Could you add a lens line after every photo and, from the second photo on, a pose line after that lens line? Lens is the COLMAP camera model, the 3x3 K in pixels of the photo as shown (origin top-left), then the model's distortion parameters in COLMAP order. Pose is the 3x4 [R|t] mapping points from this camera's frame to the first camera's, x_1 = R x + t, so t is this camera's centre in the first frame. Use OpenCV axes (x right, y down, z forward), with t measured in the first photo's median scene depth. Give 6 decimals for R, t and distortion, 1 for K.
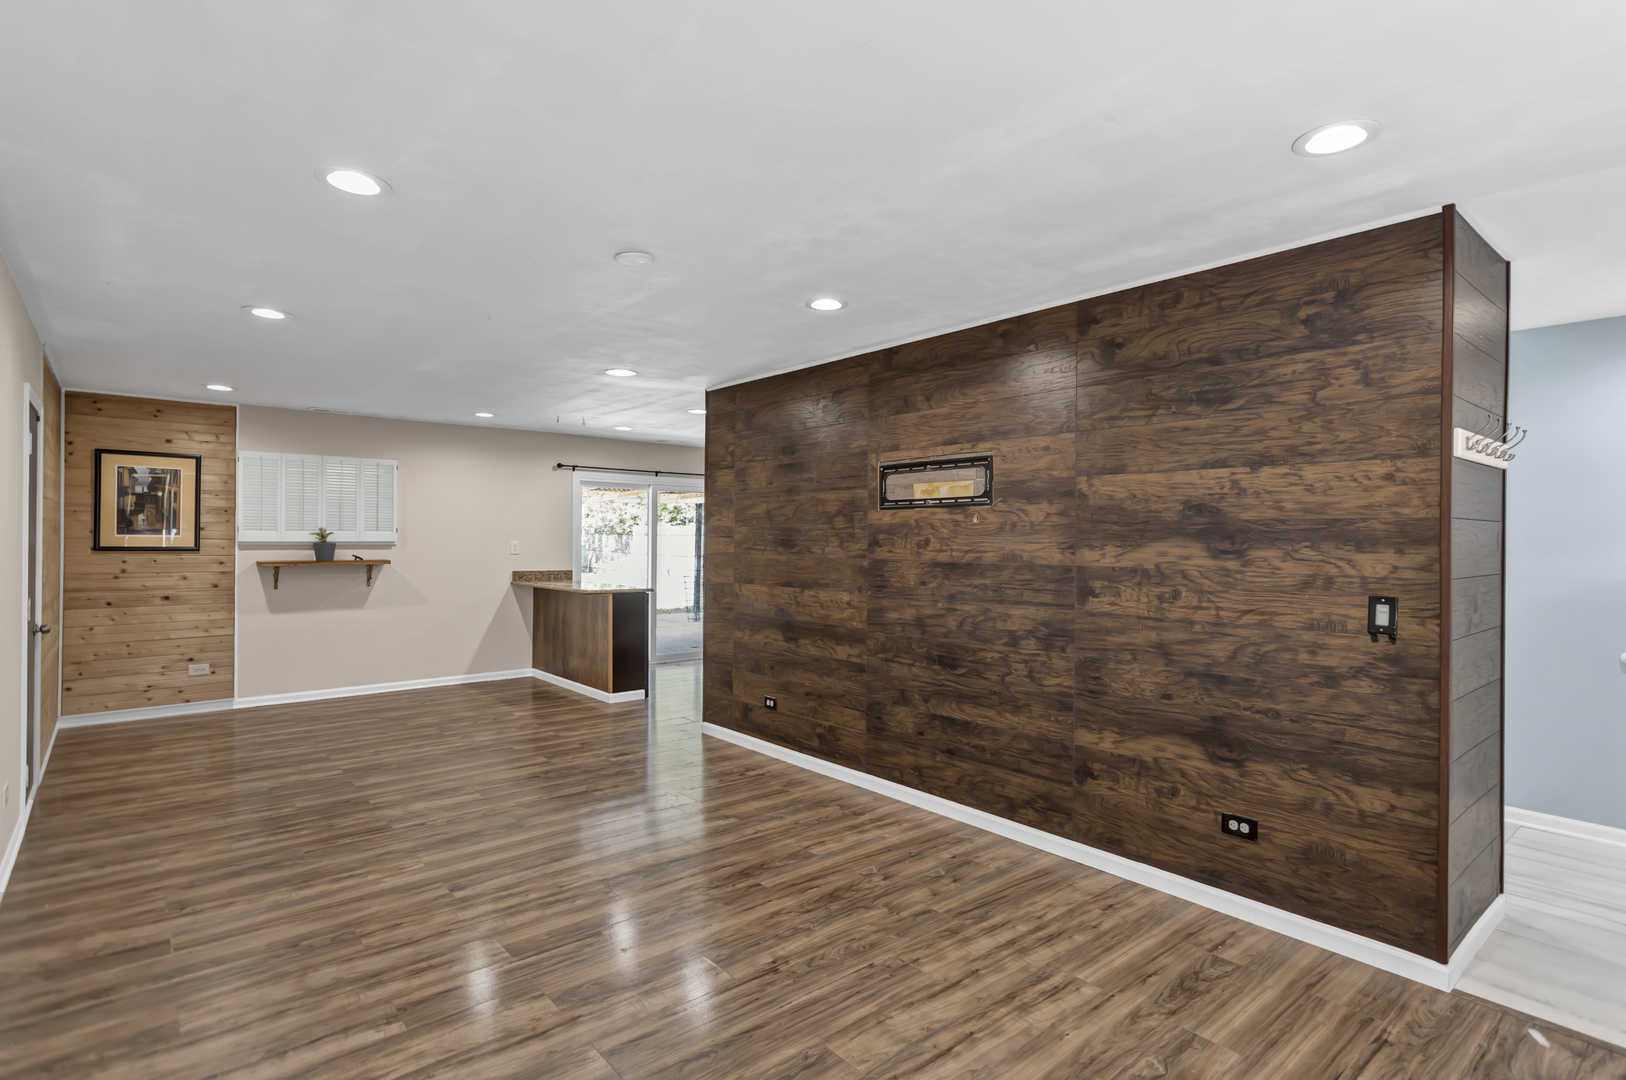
lens RADIAL K [[812.6, 0, 813.0], [0, 812.6, 540.0], [0, 0, 1]] dist [0.014624, -0.000190]
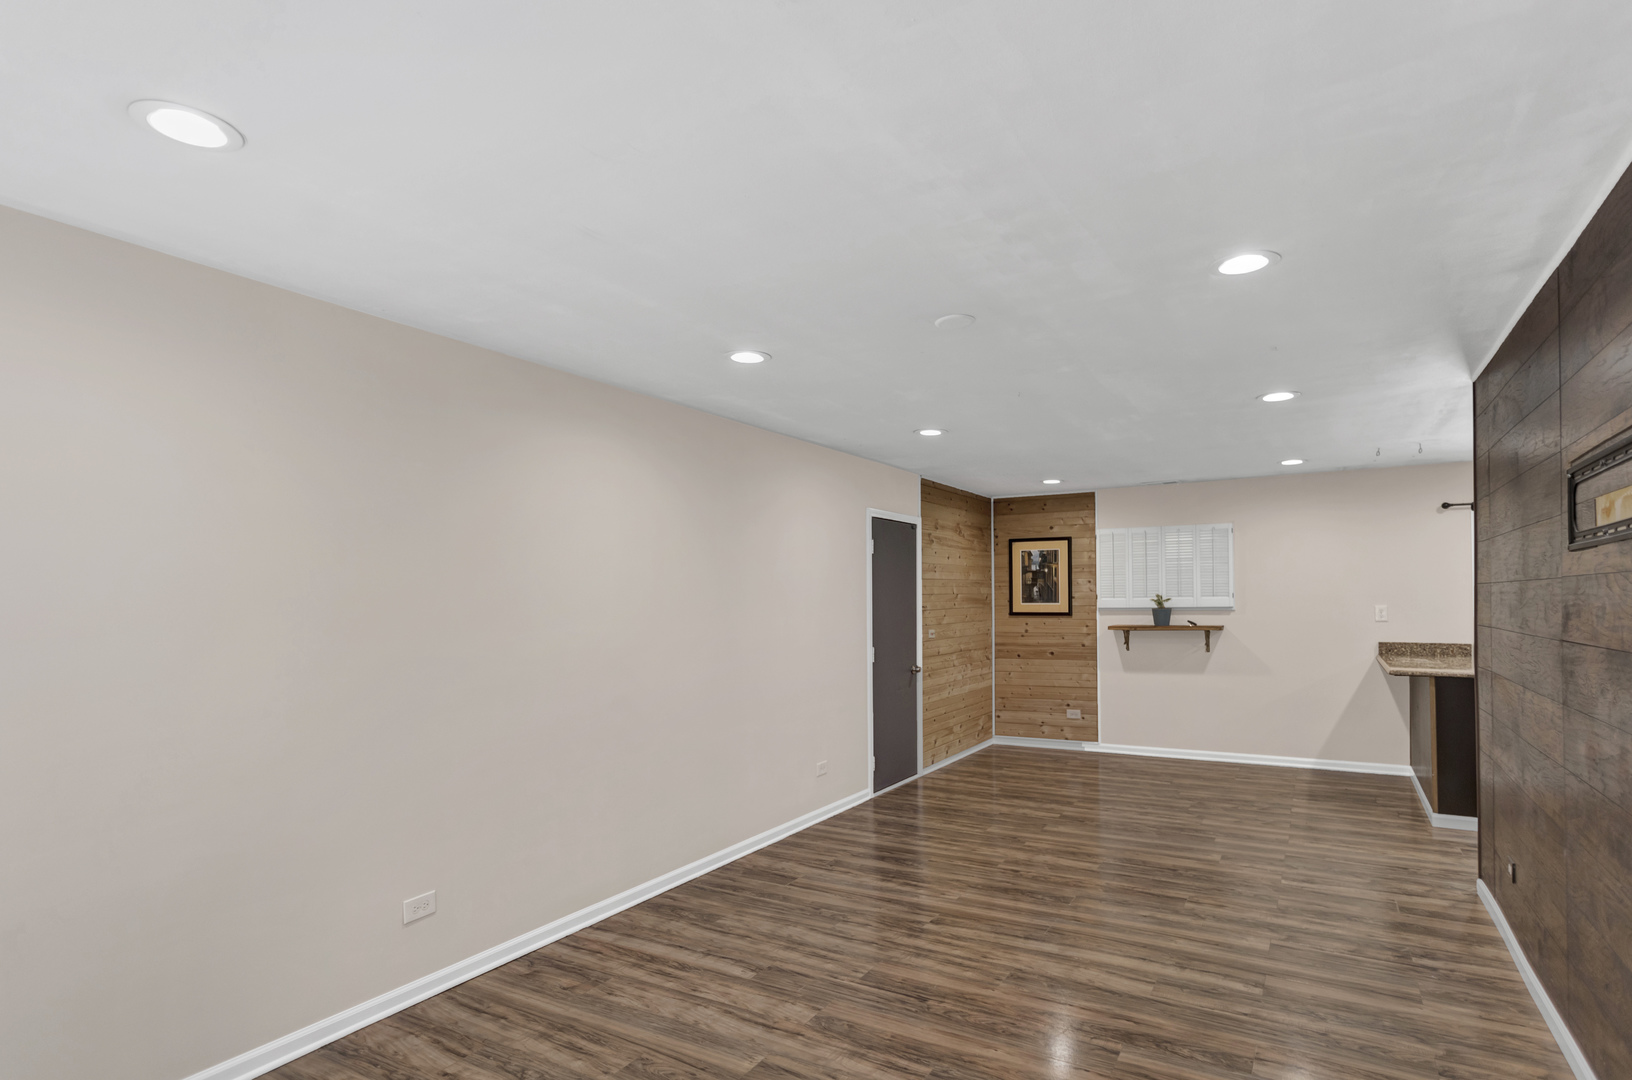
lens RADIAL K [[846.2, 0, 817.1], [0, 846.2, 599.1], [0, 0, 1]] dist [-0.000507, 0.000035]
pose [[0.329339, -0.012714, -0.944126, 0.316779], [0.010190, 0.999899, -0.009910, -0.002754], [0.944157, -0.006356, 0.329435, 0.243446]]
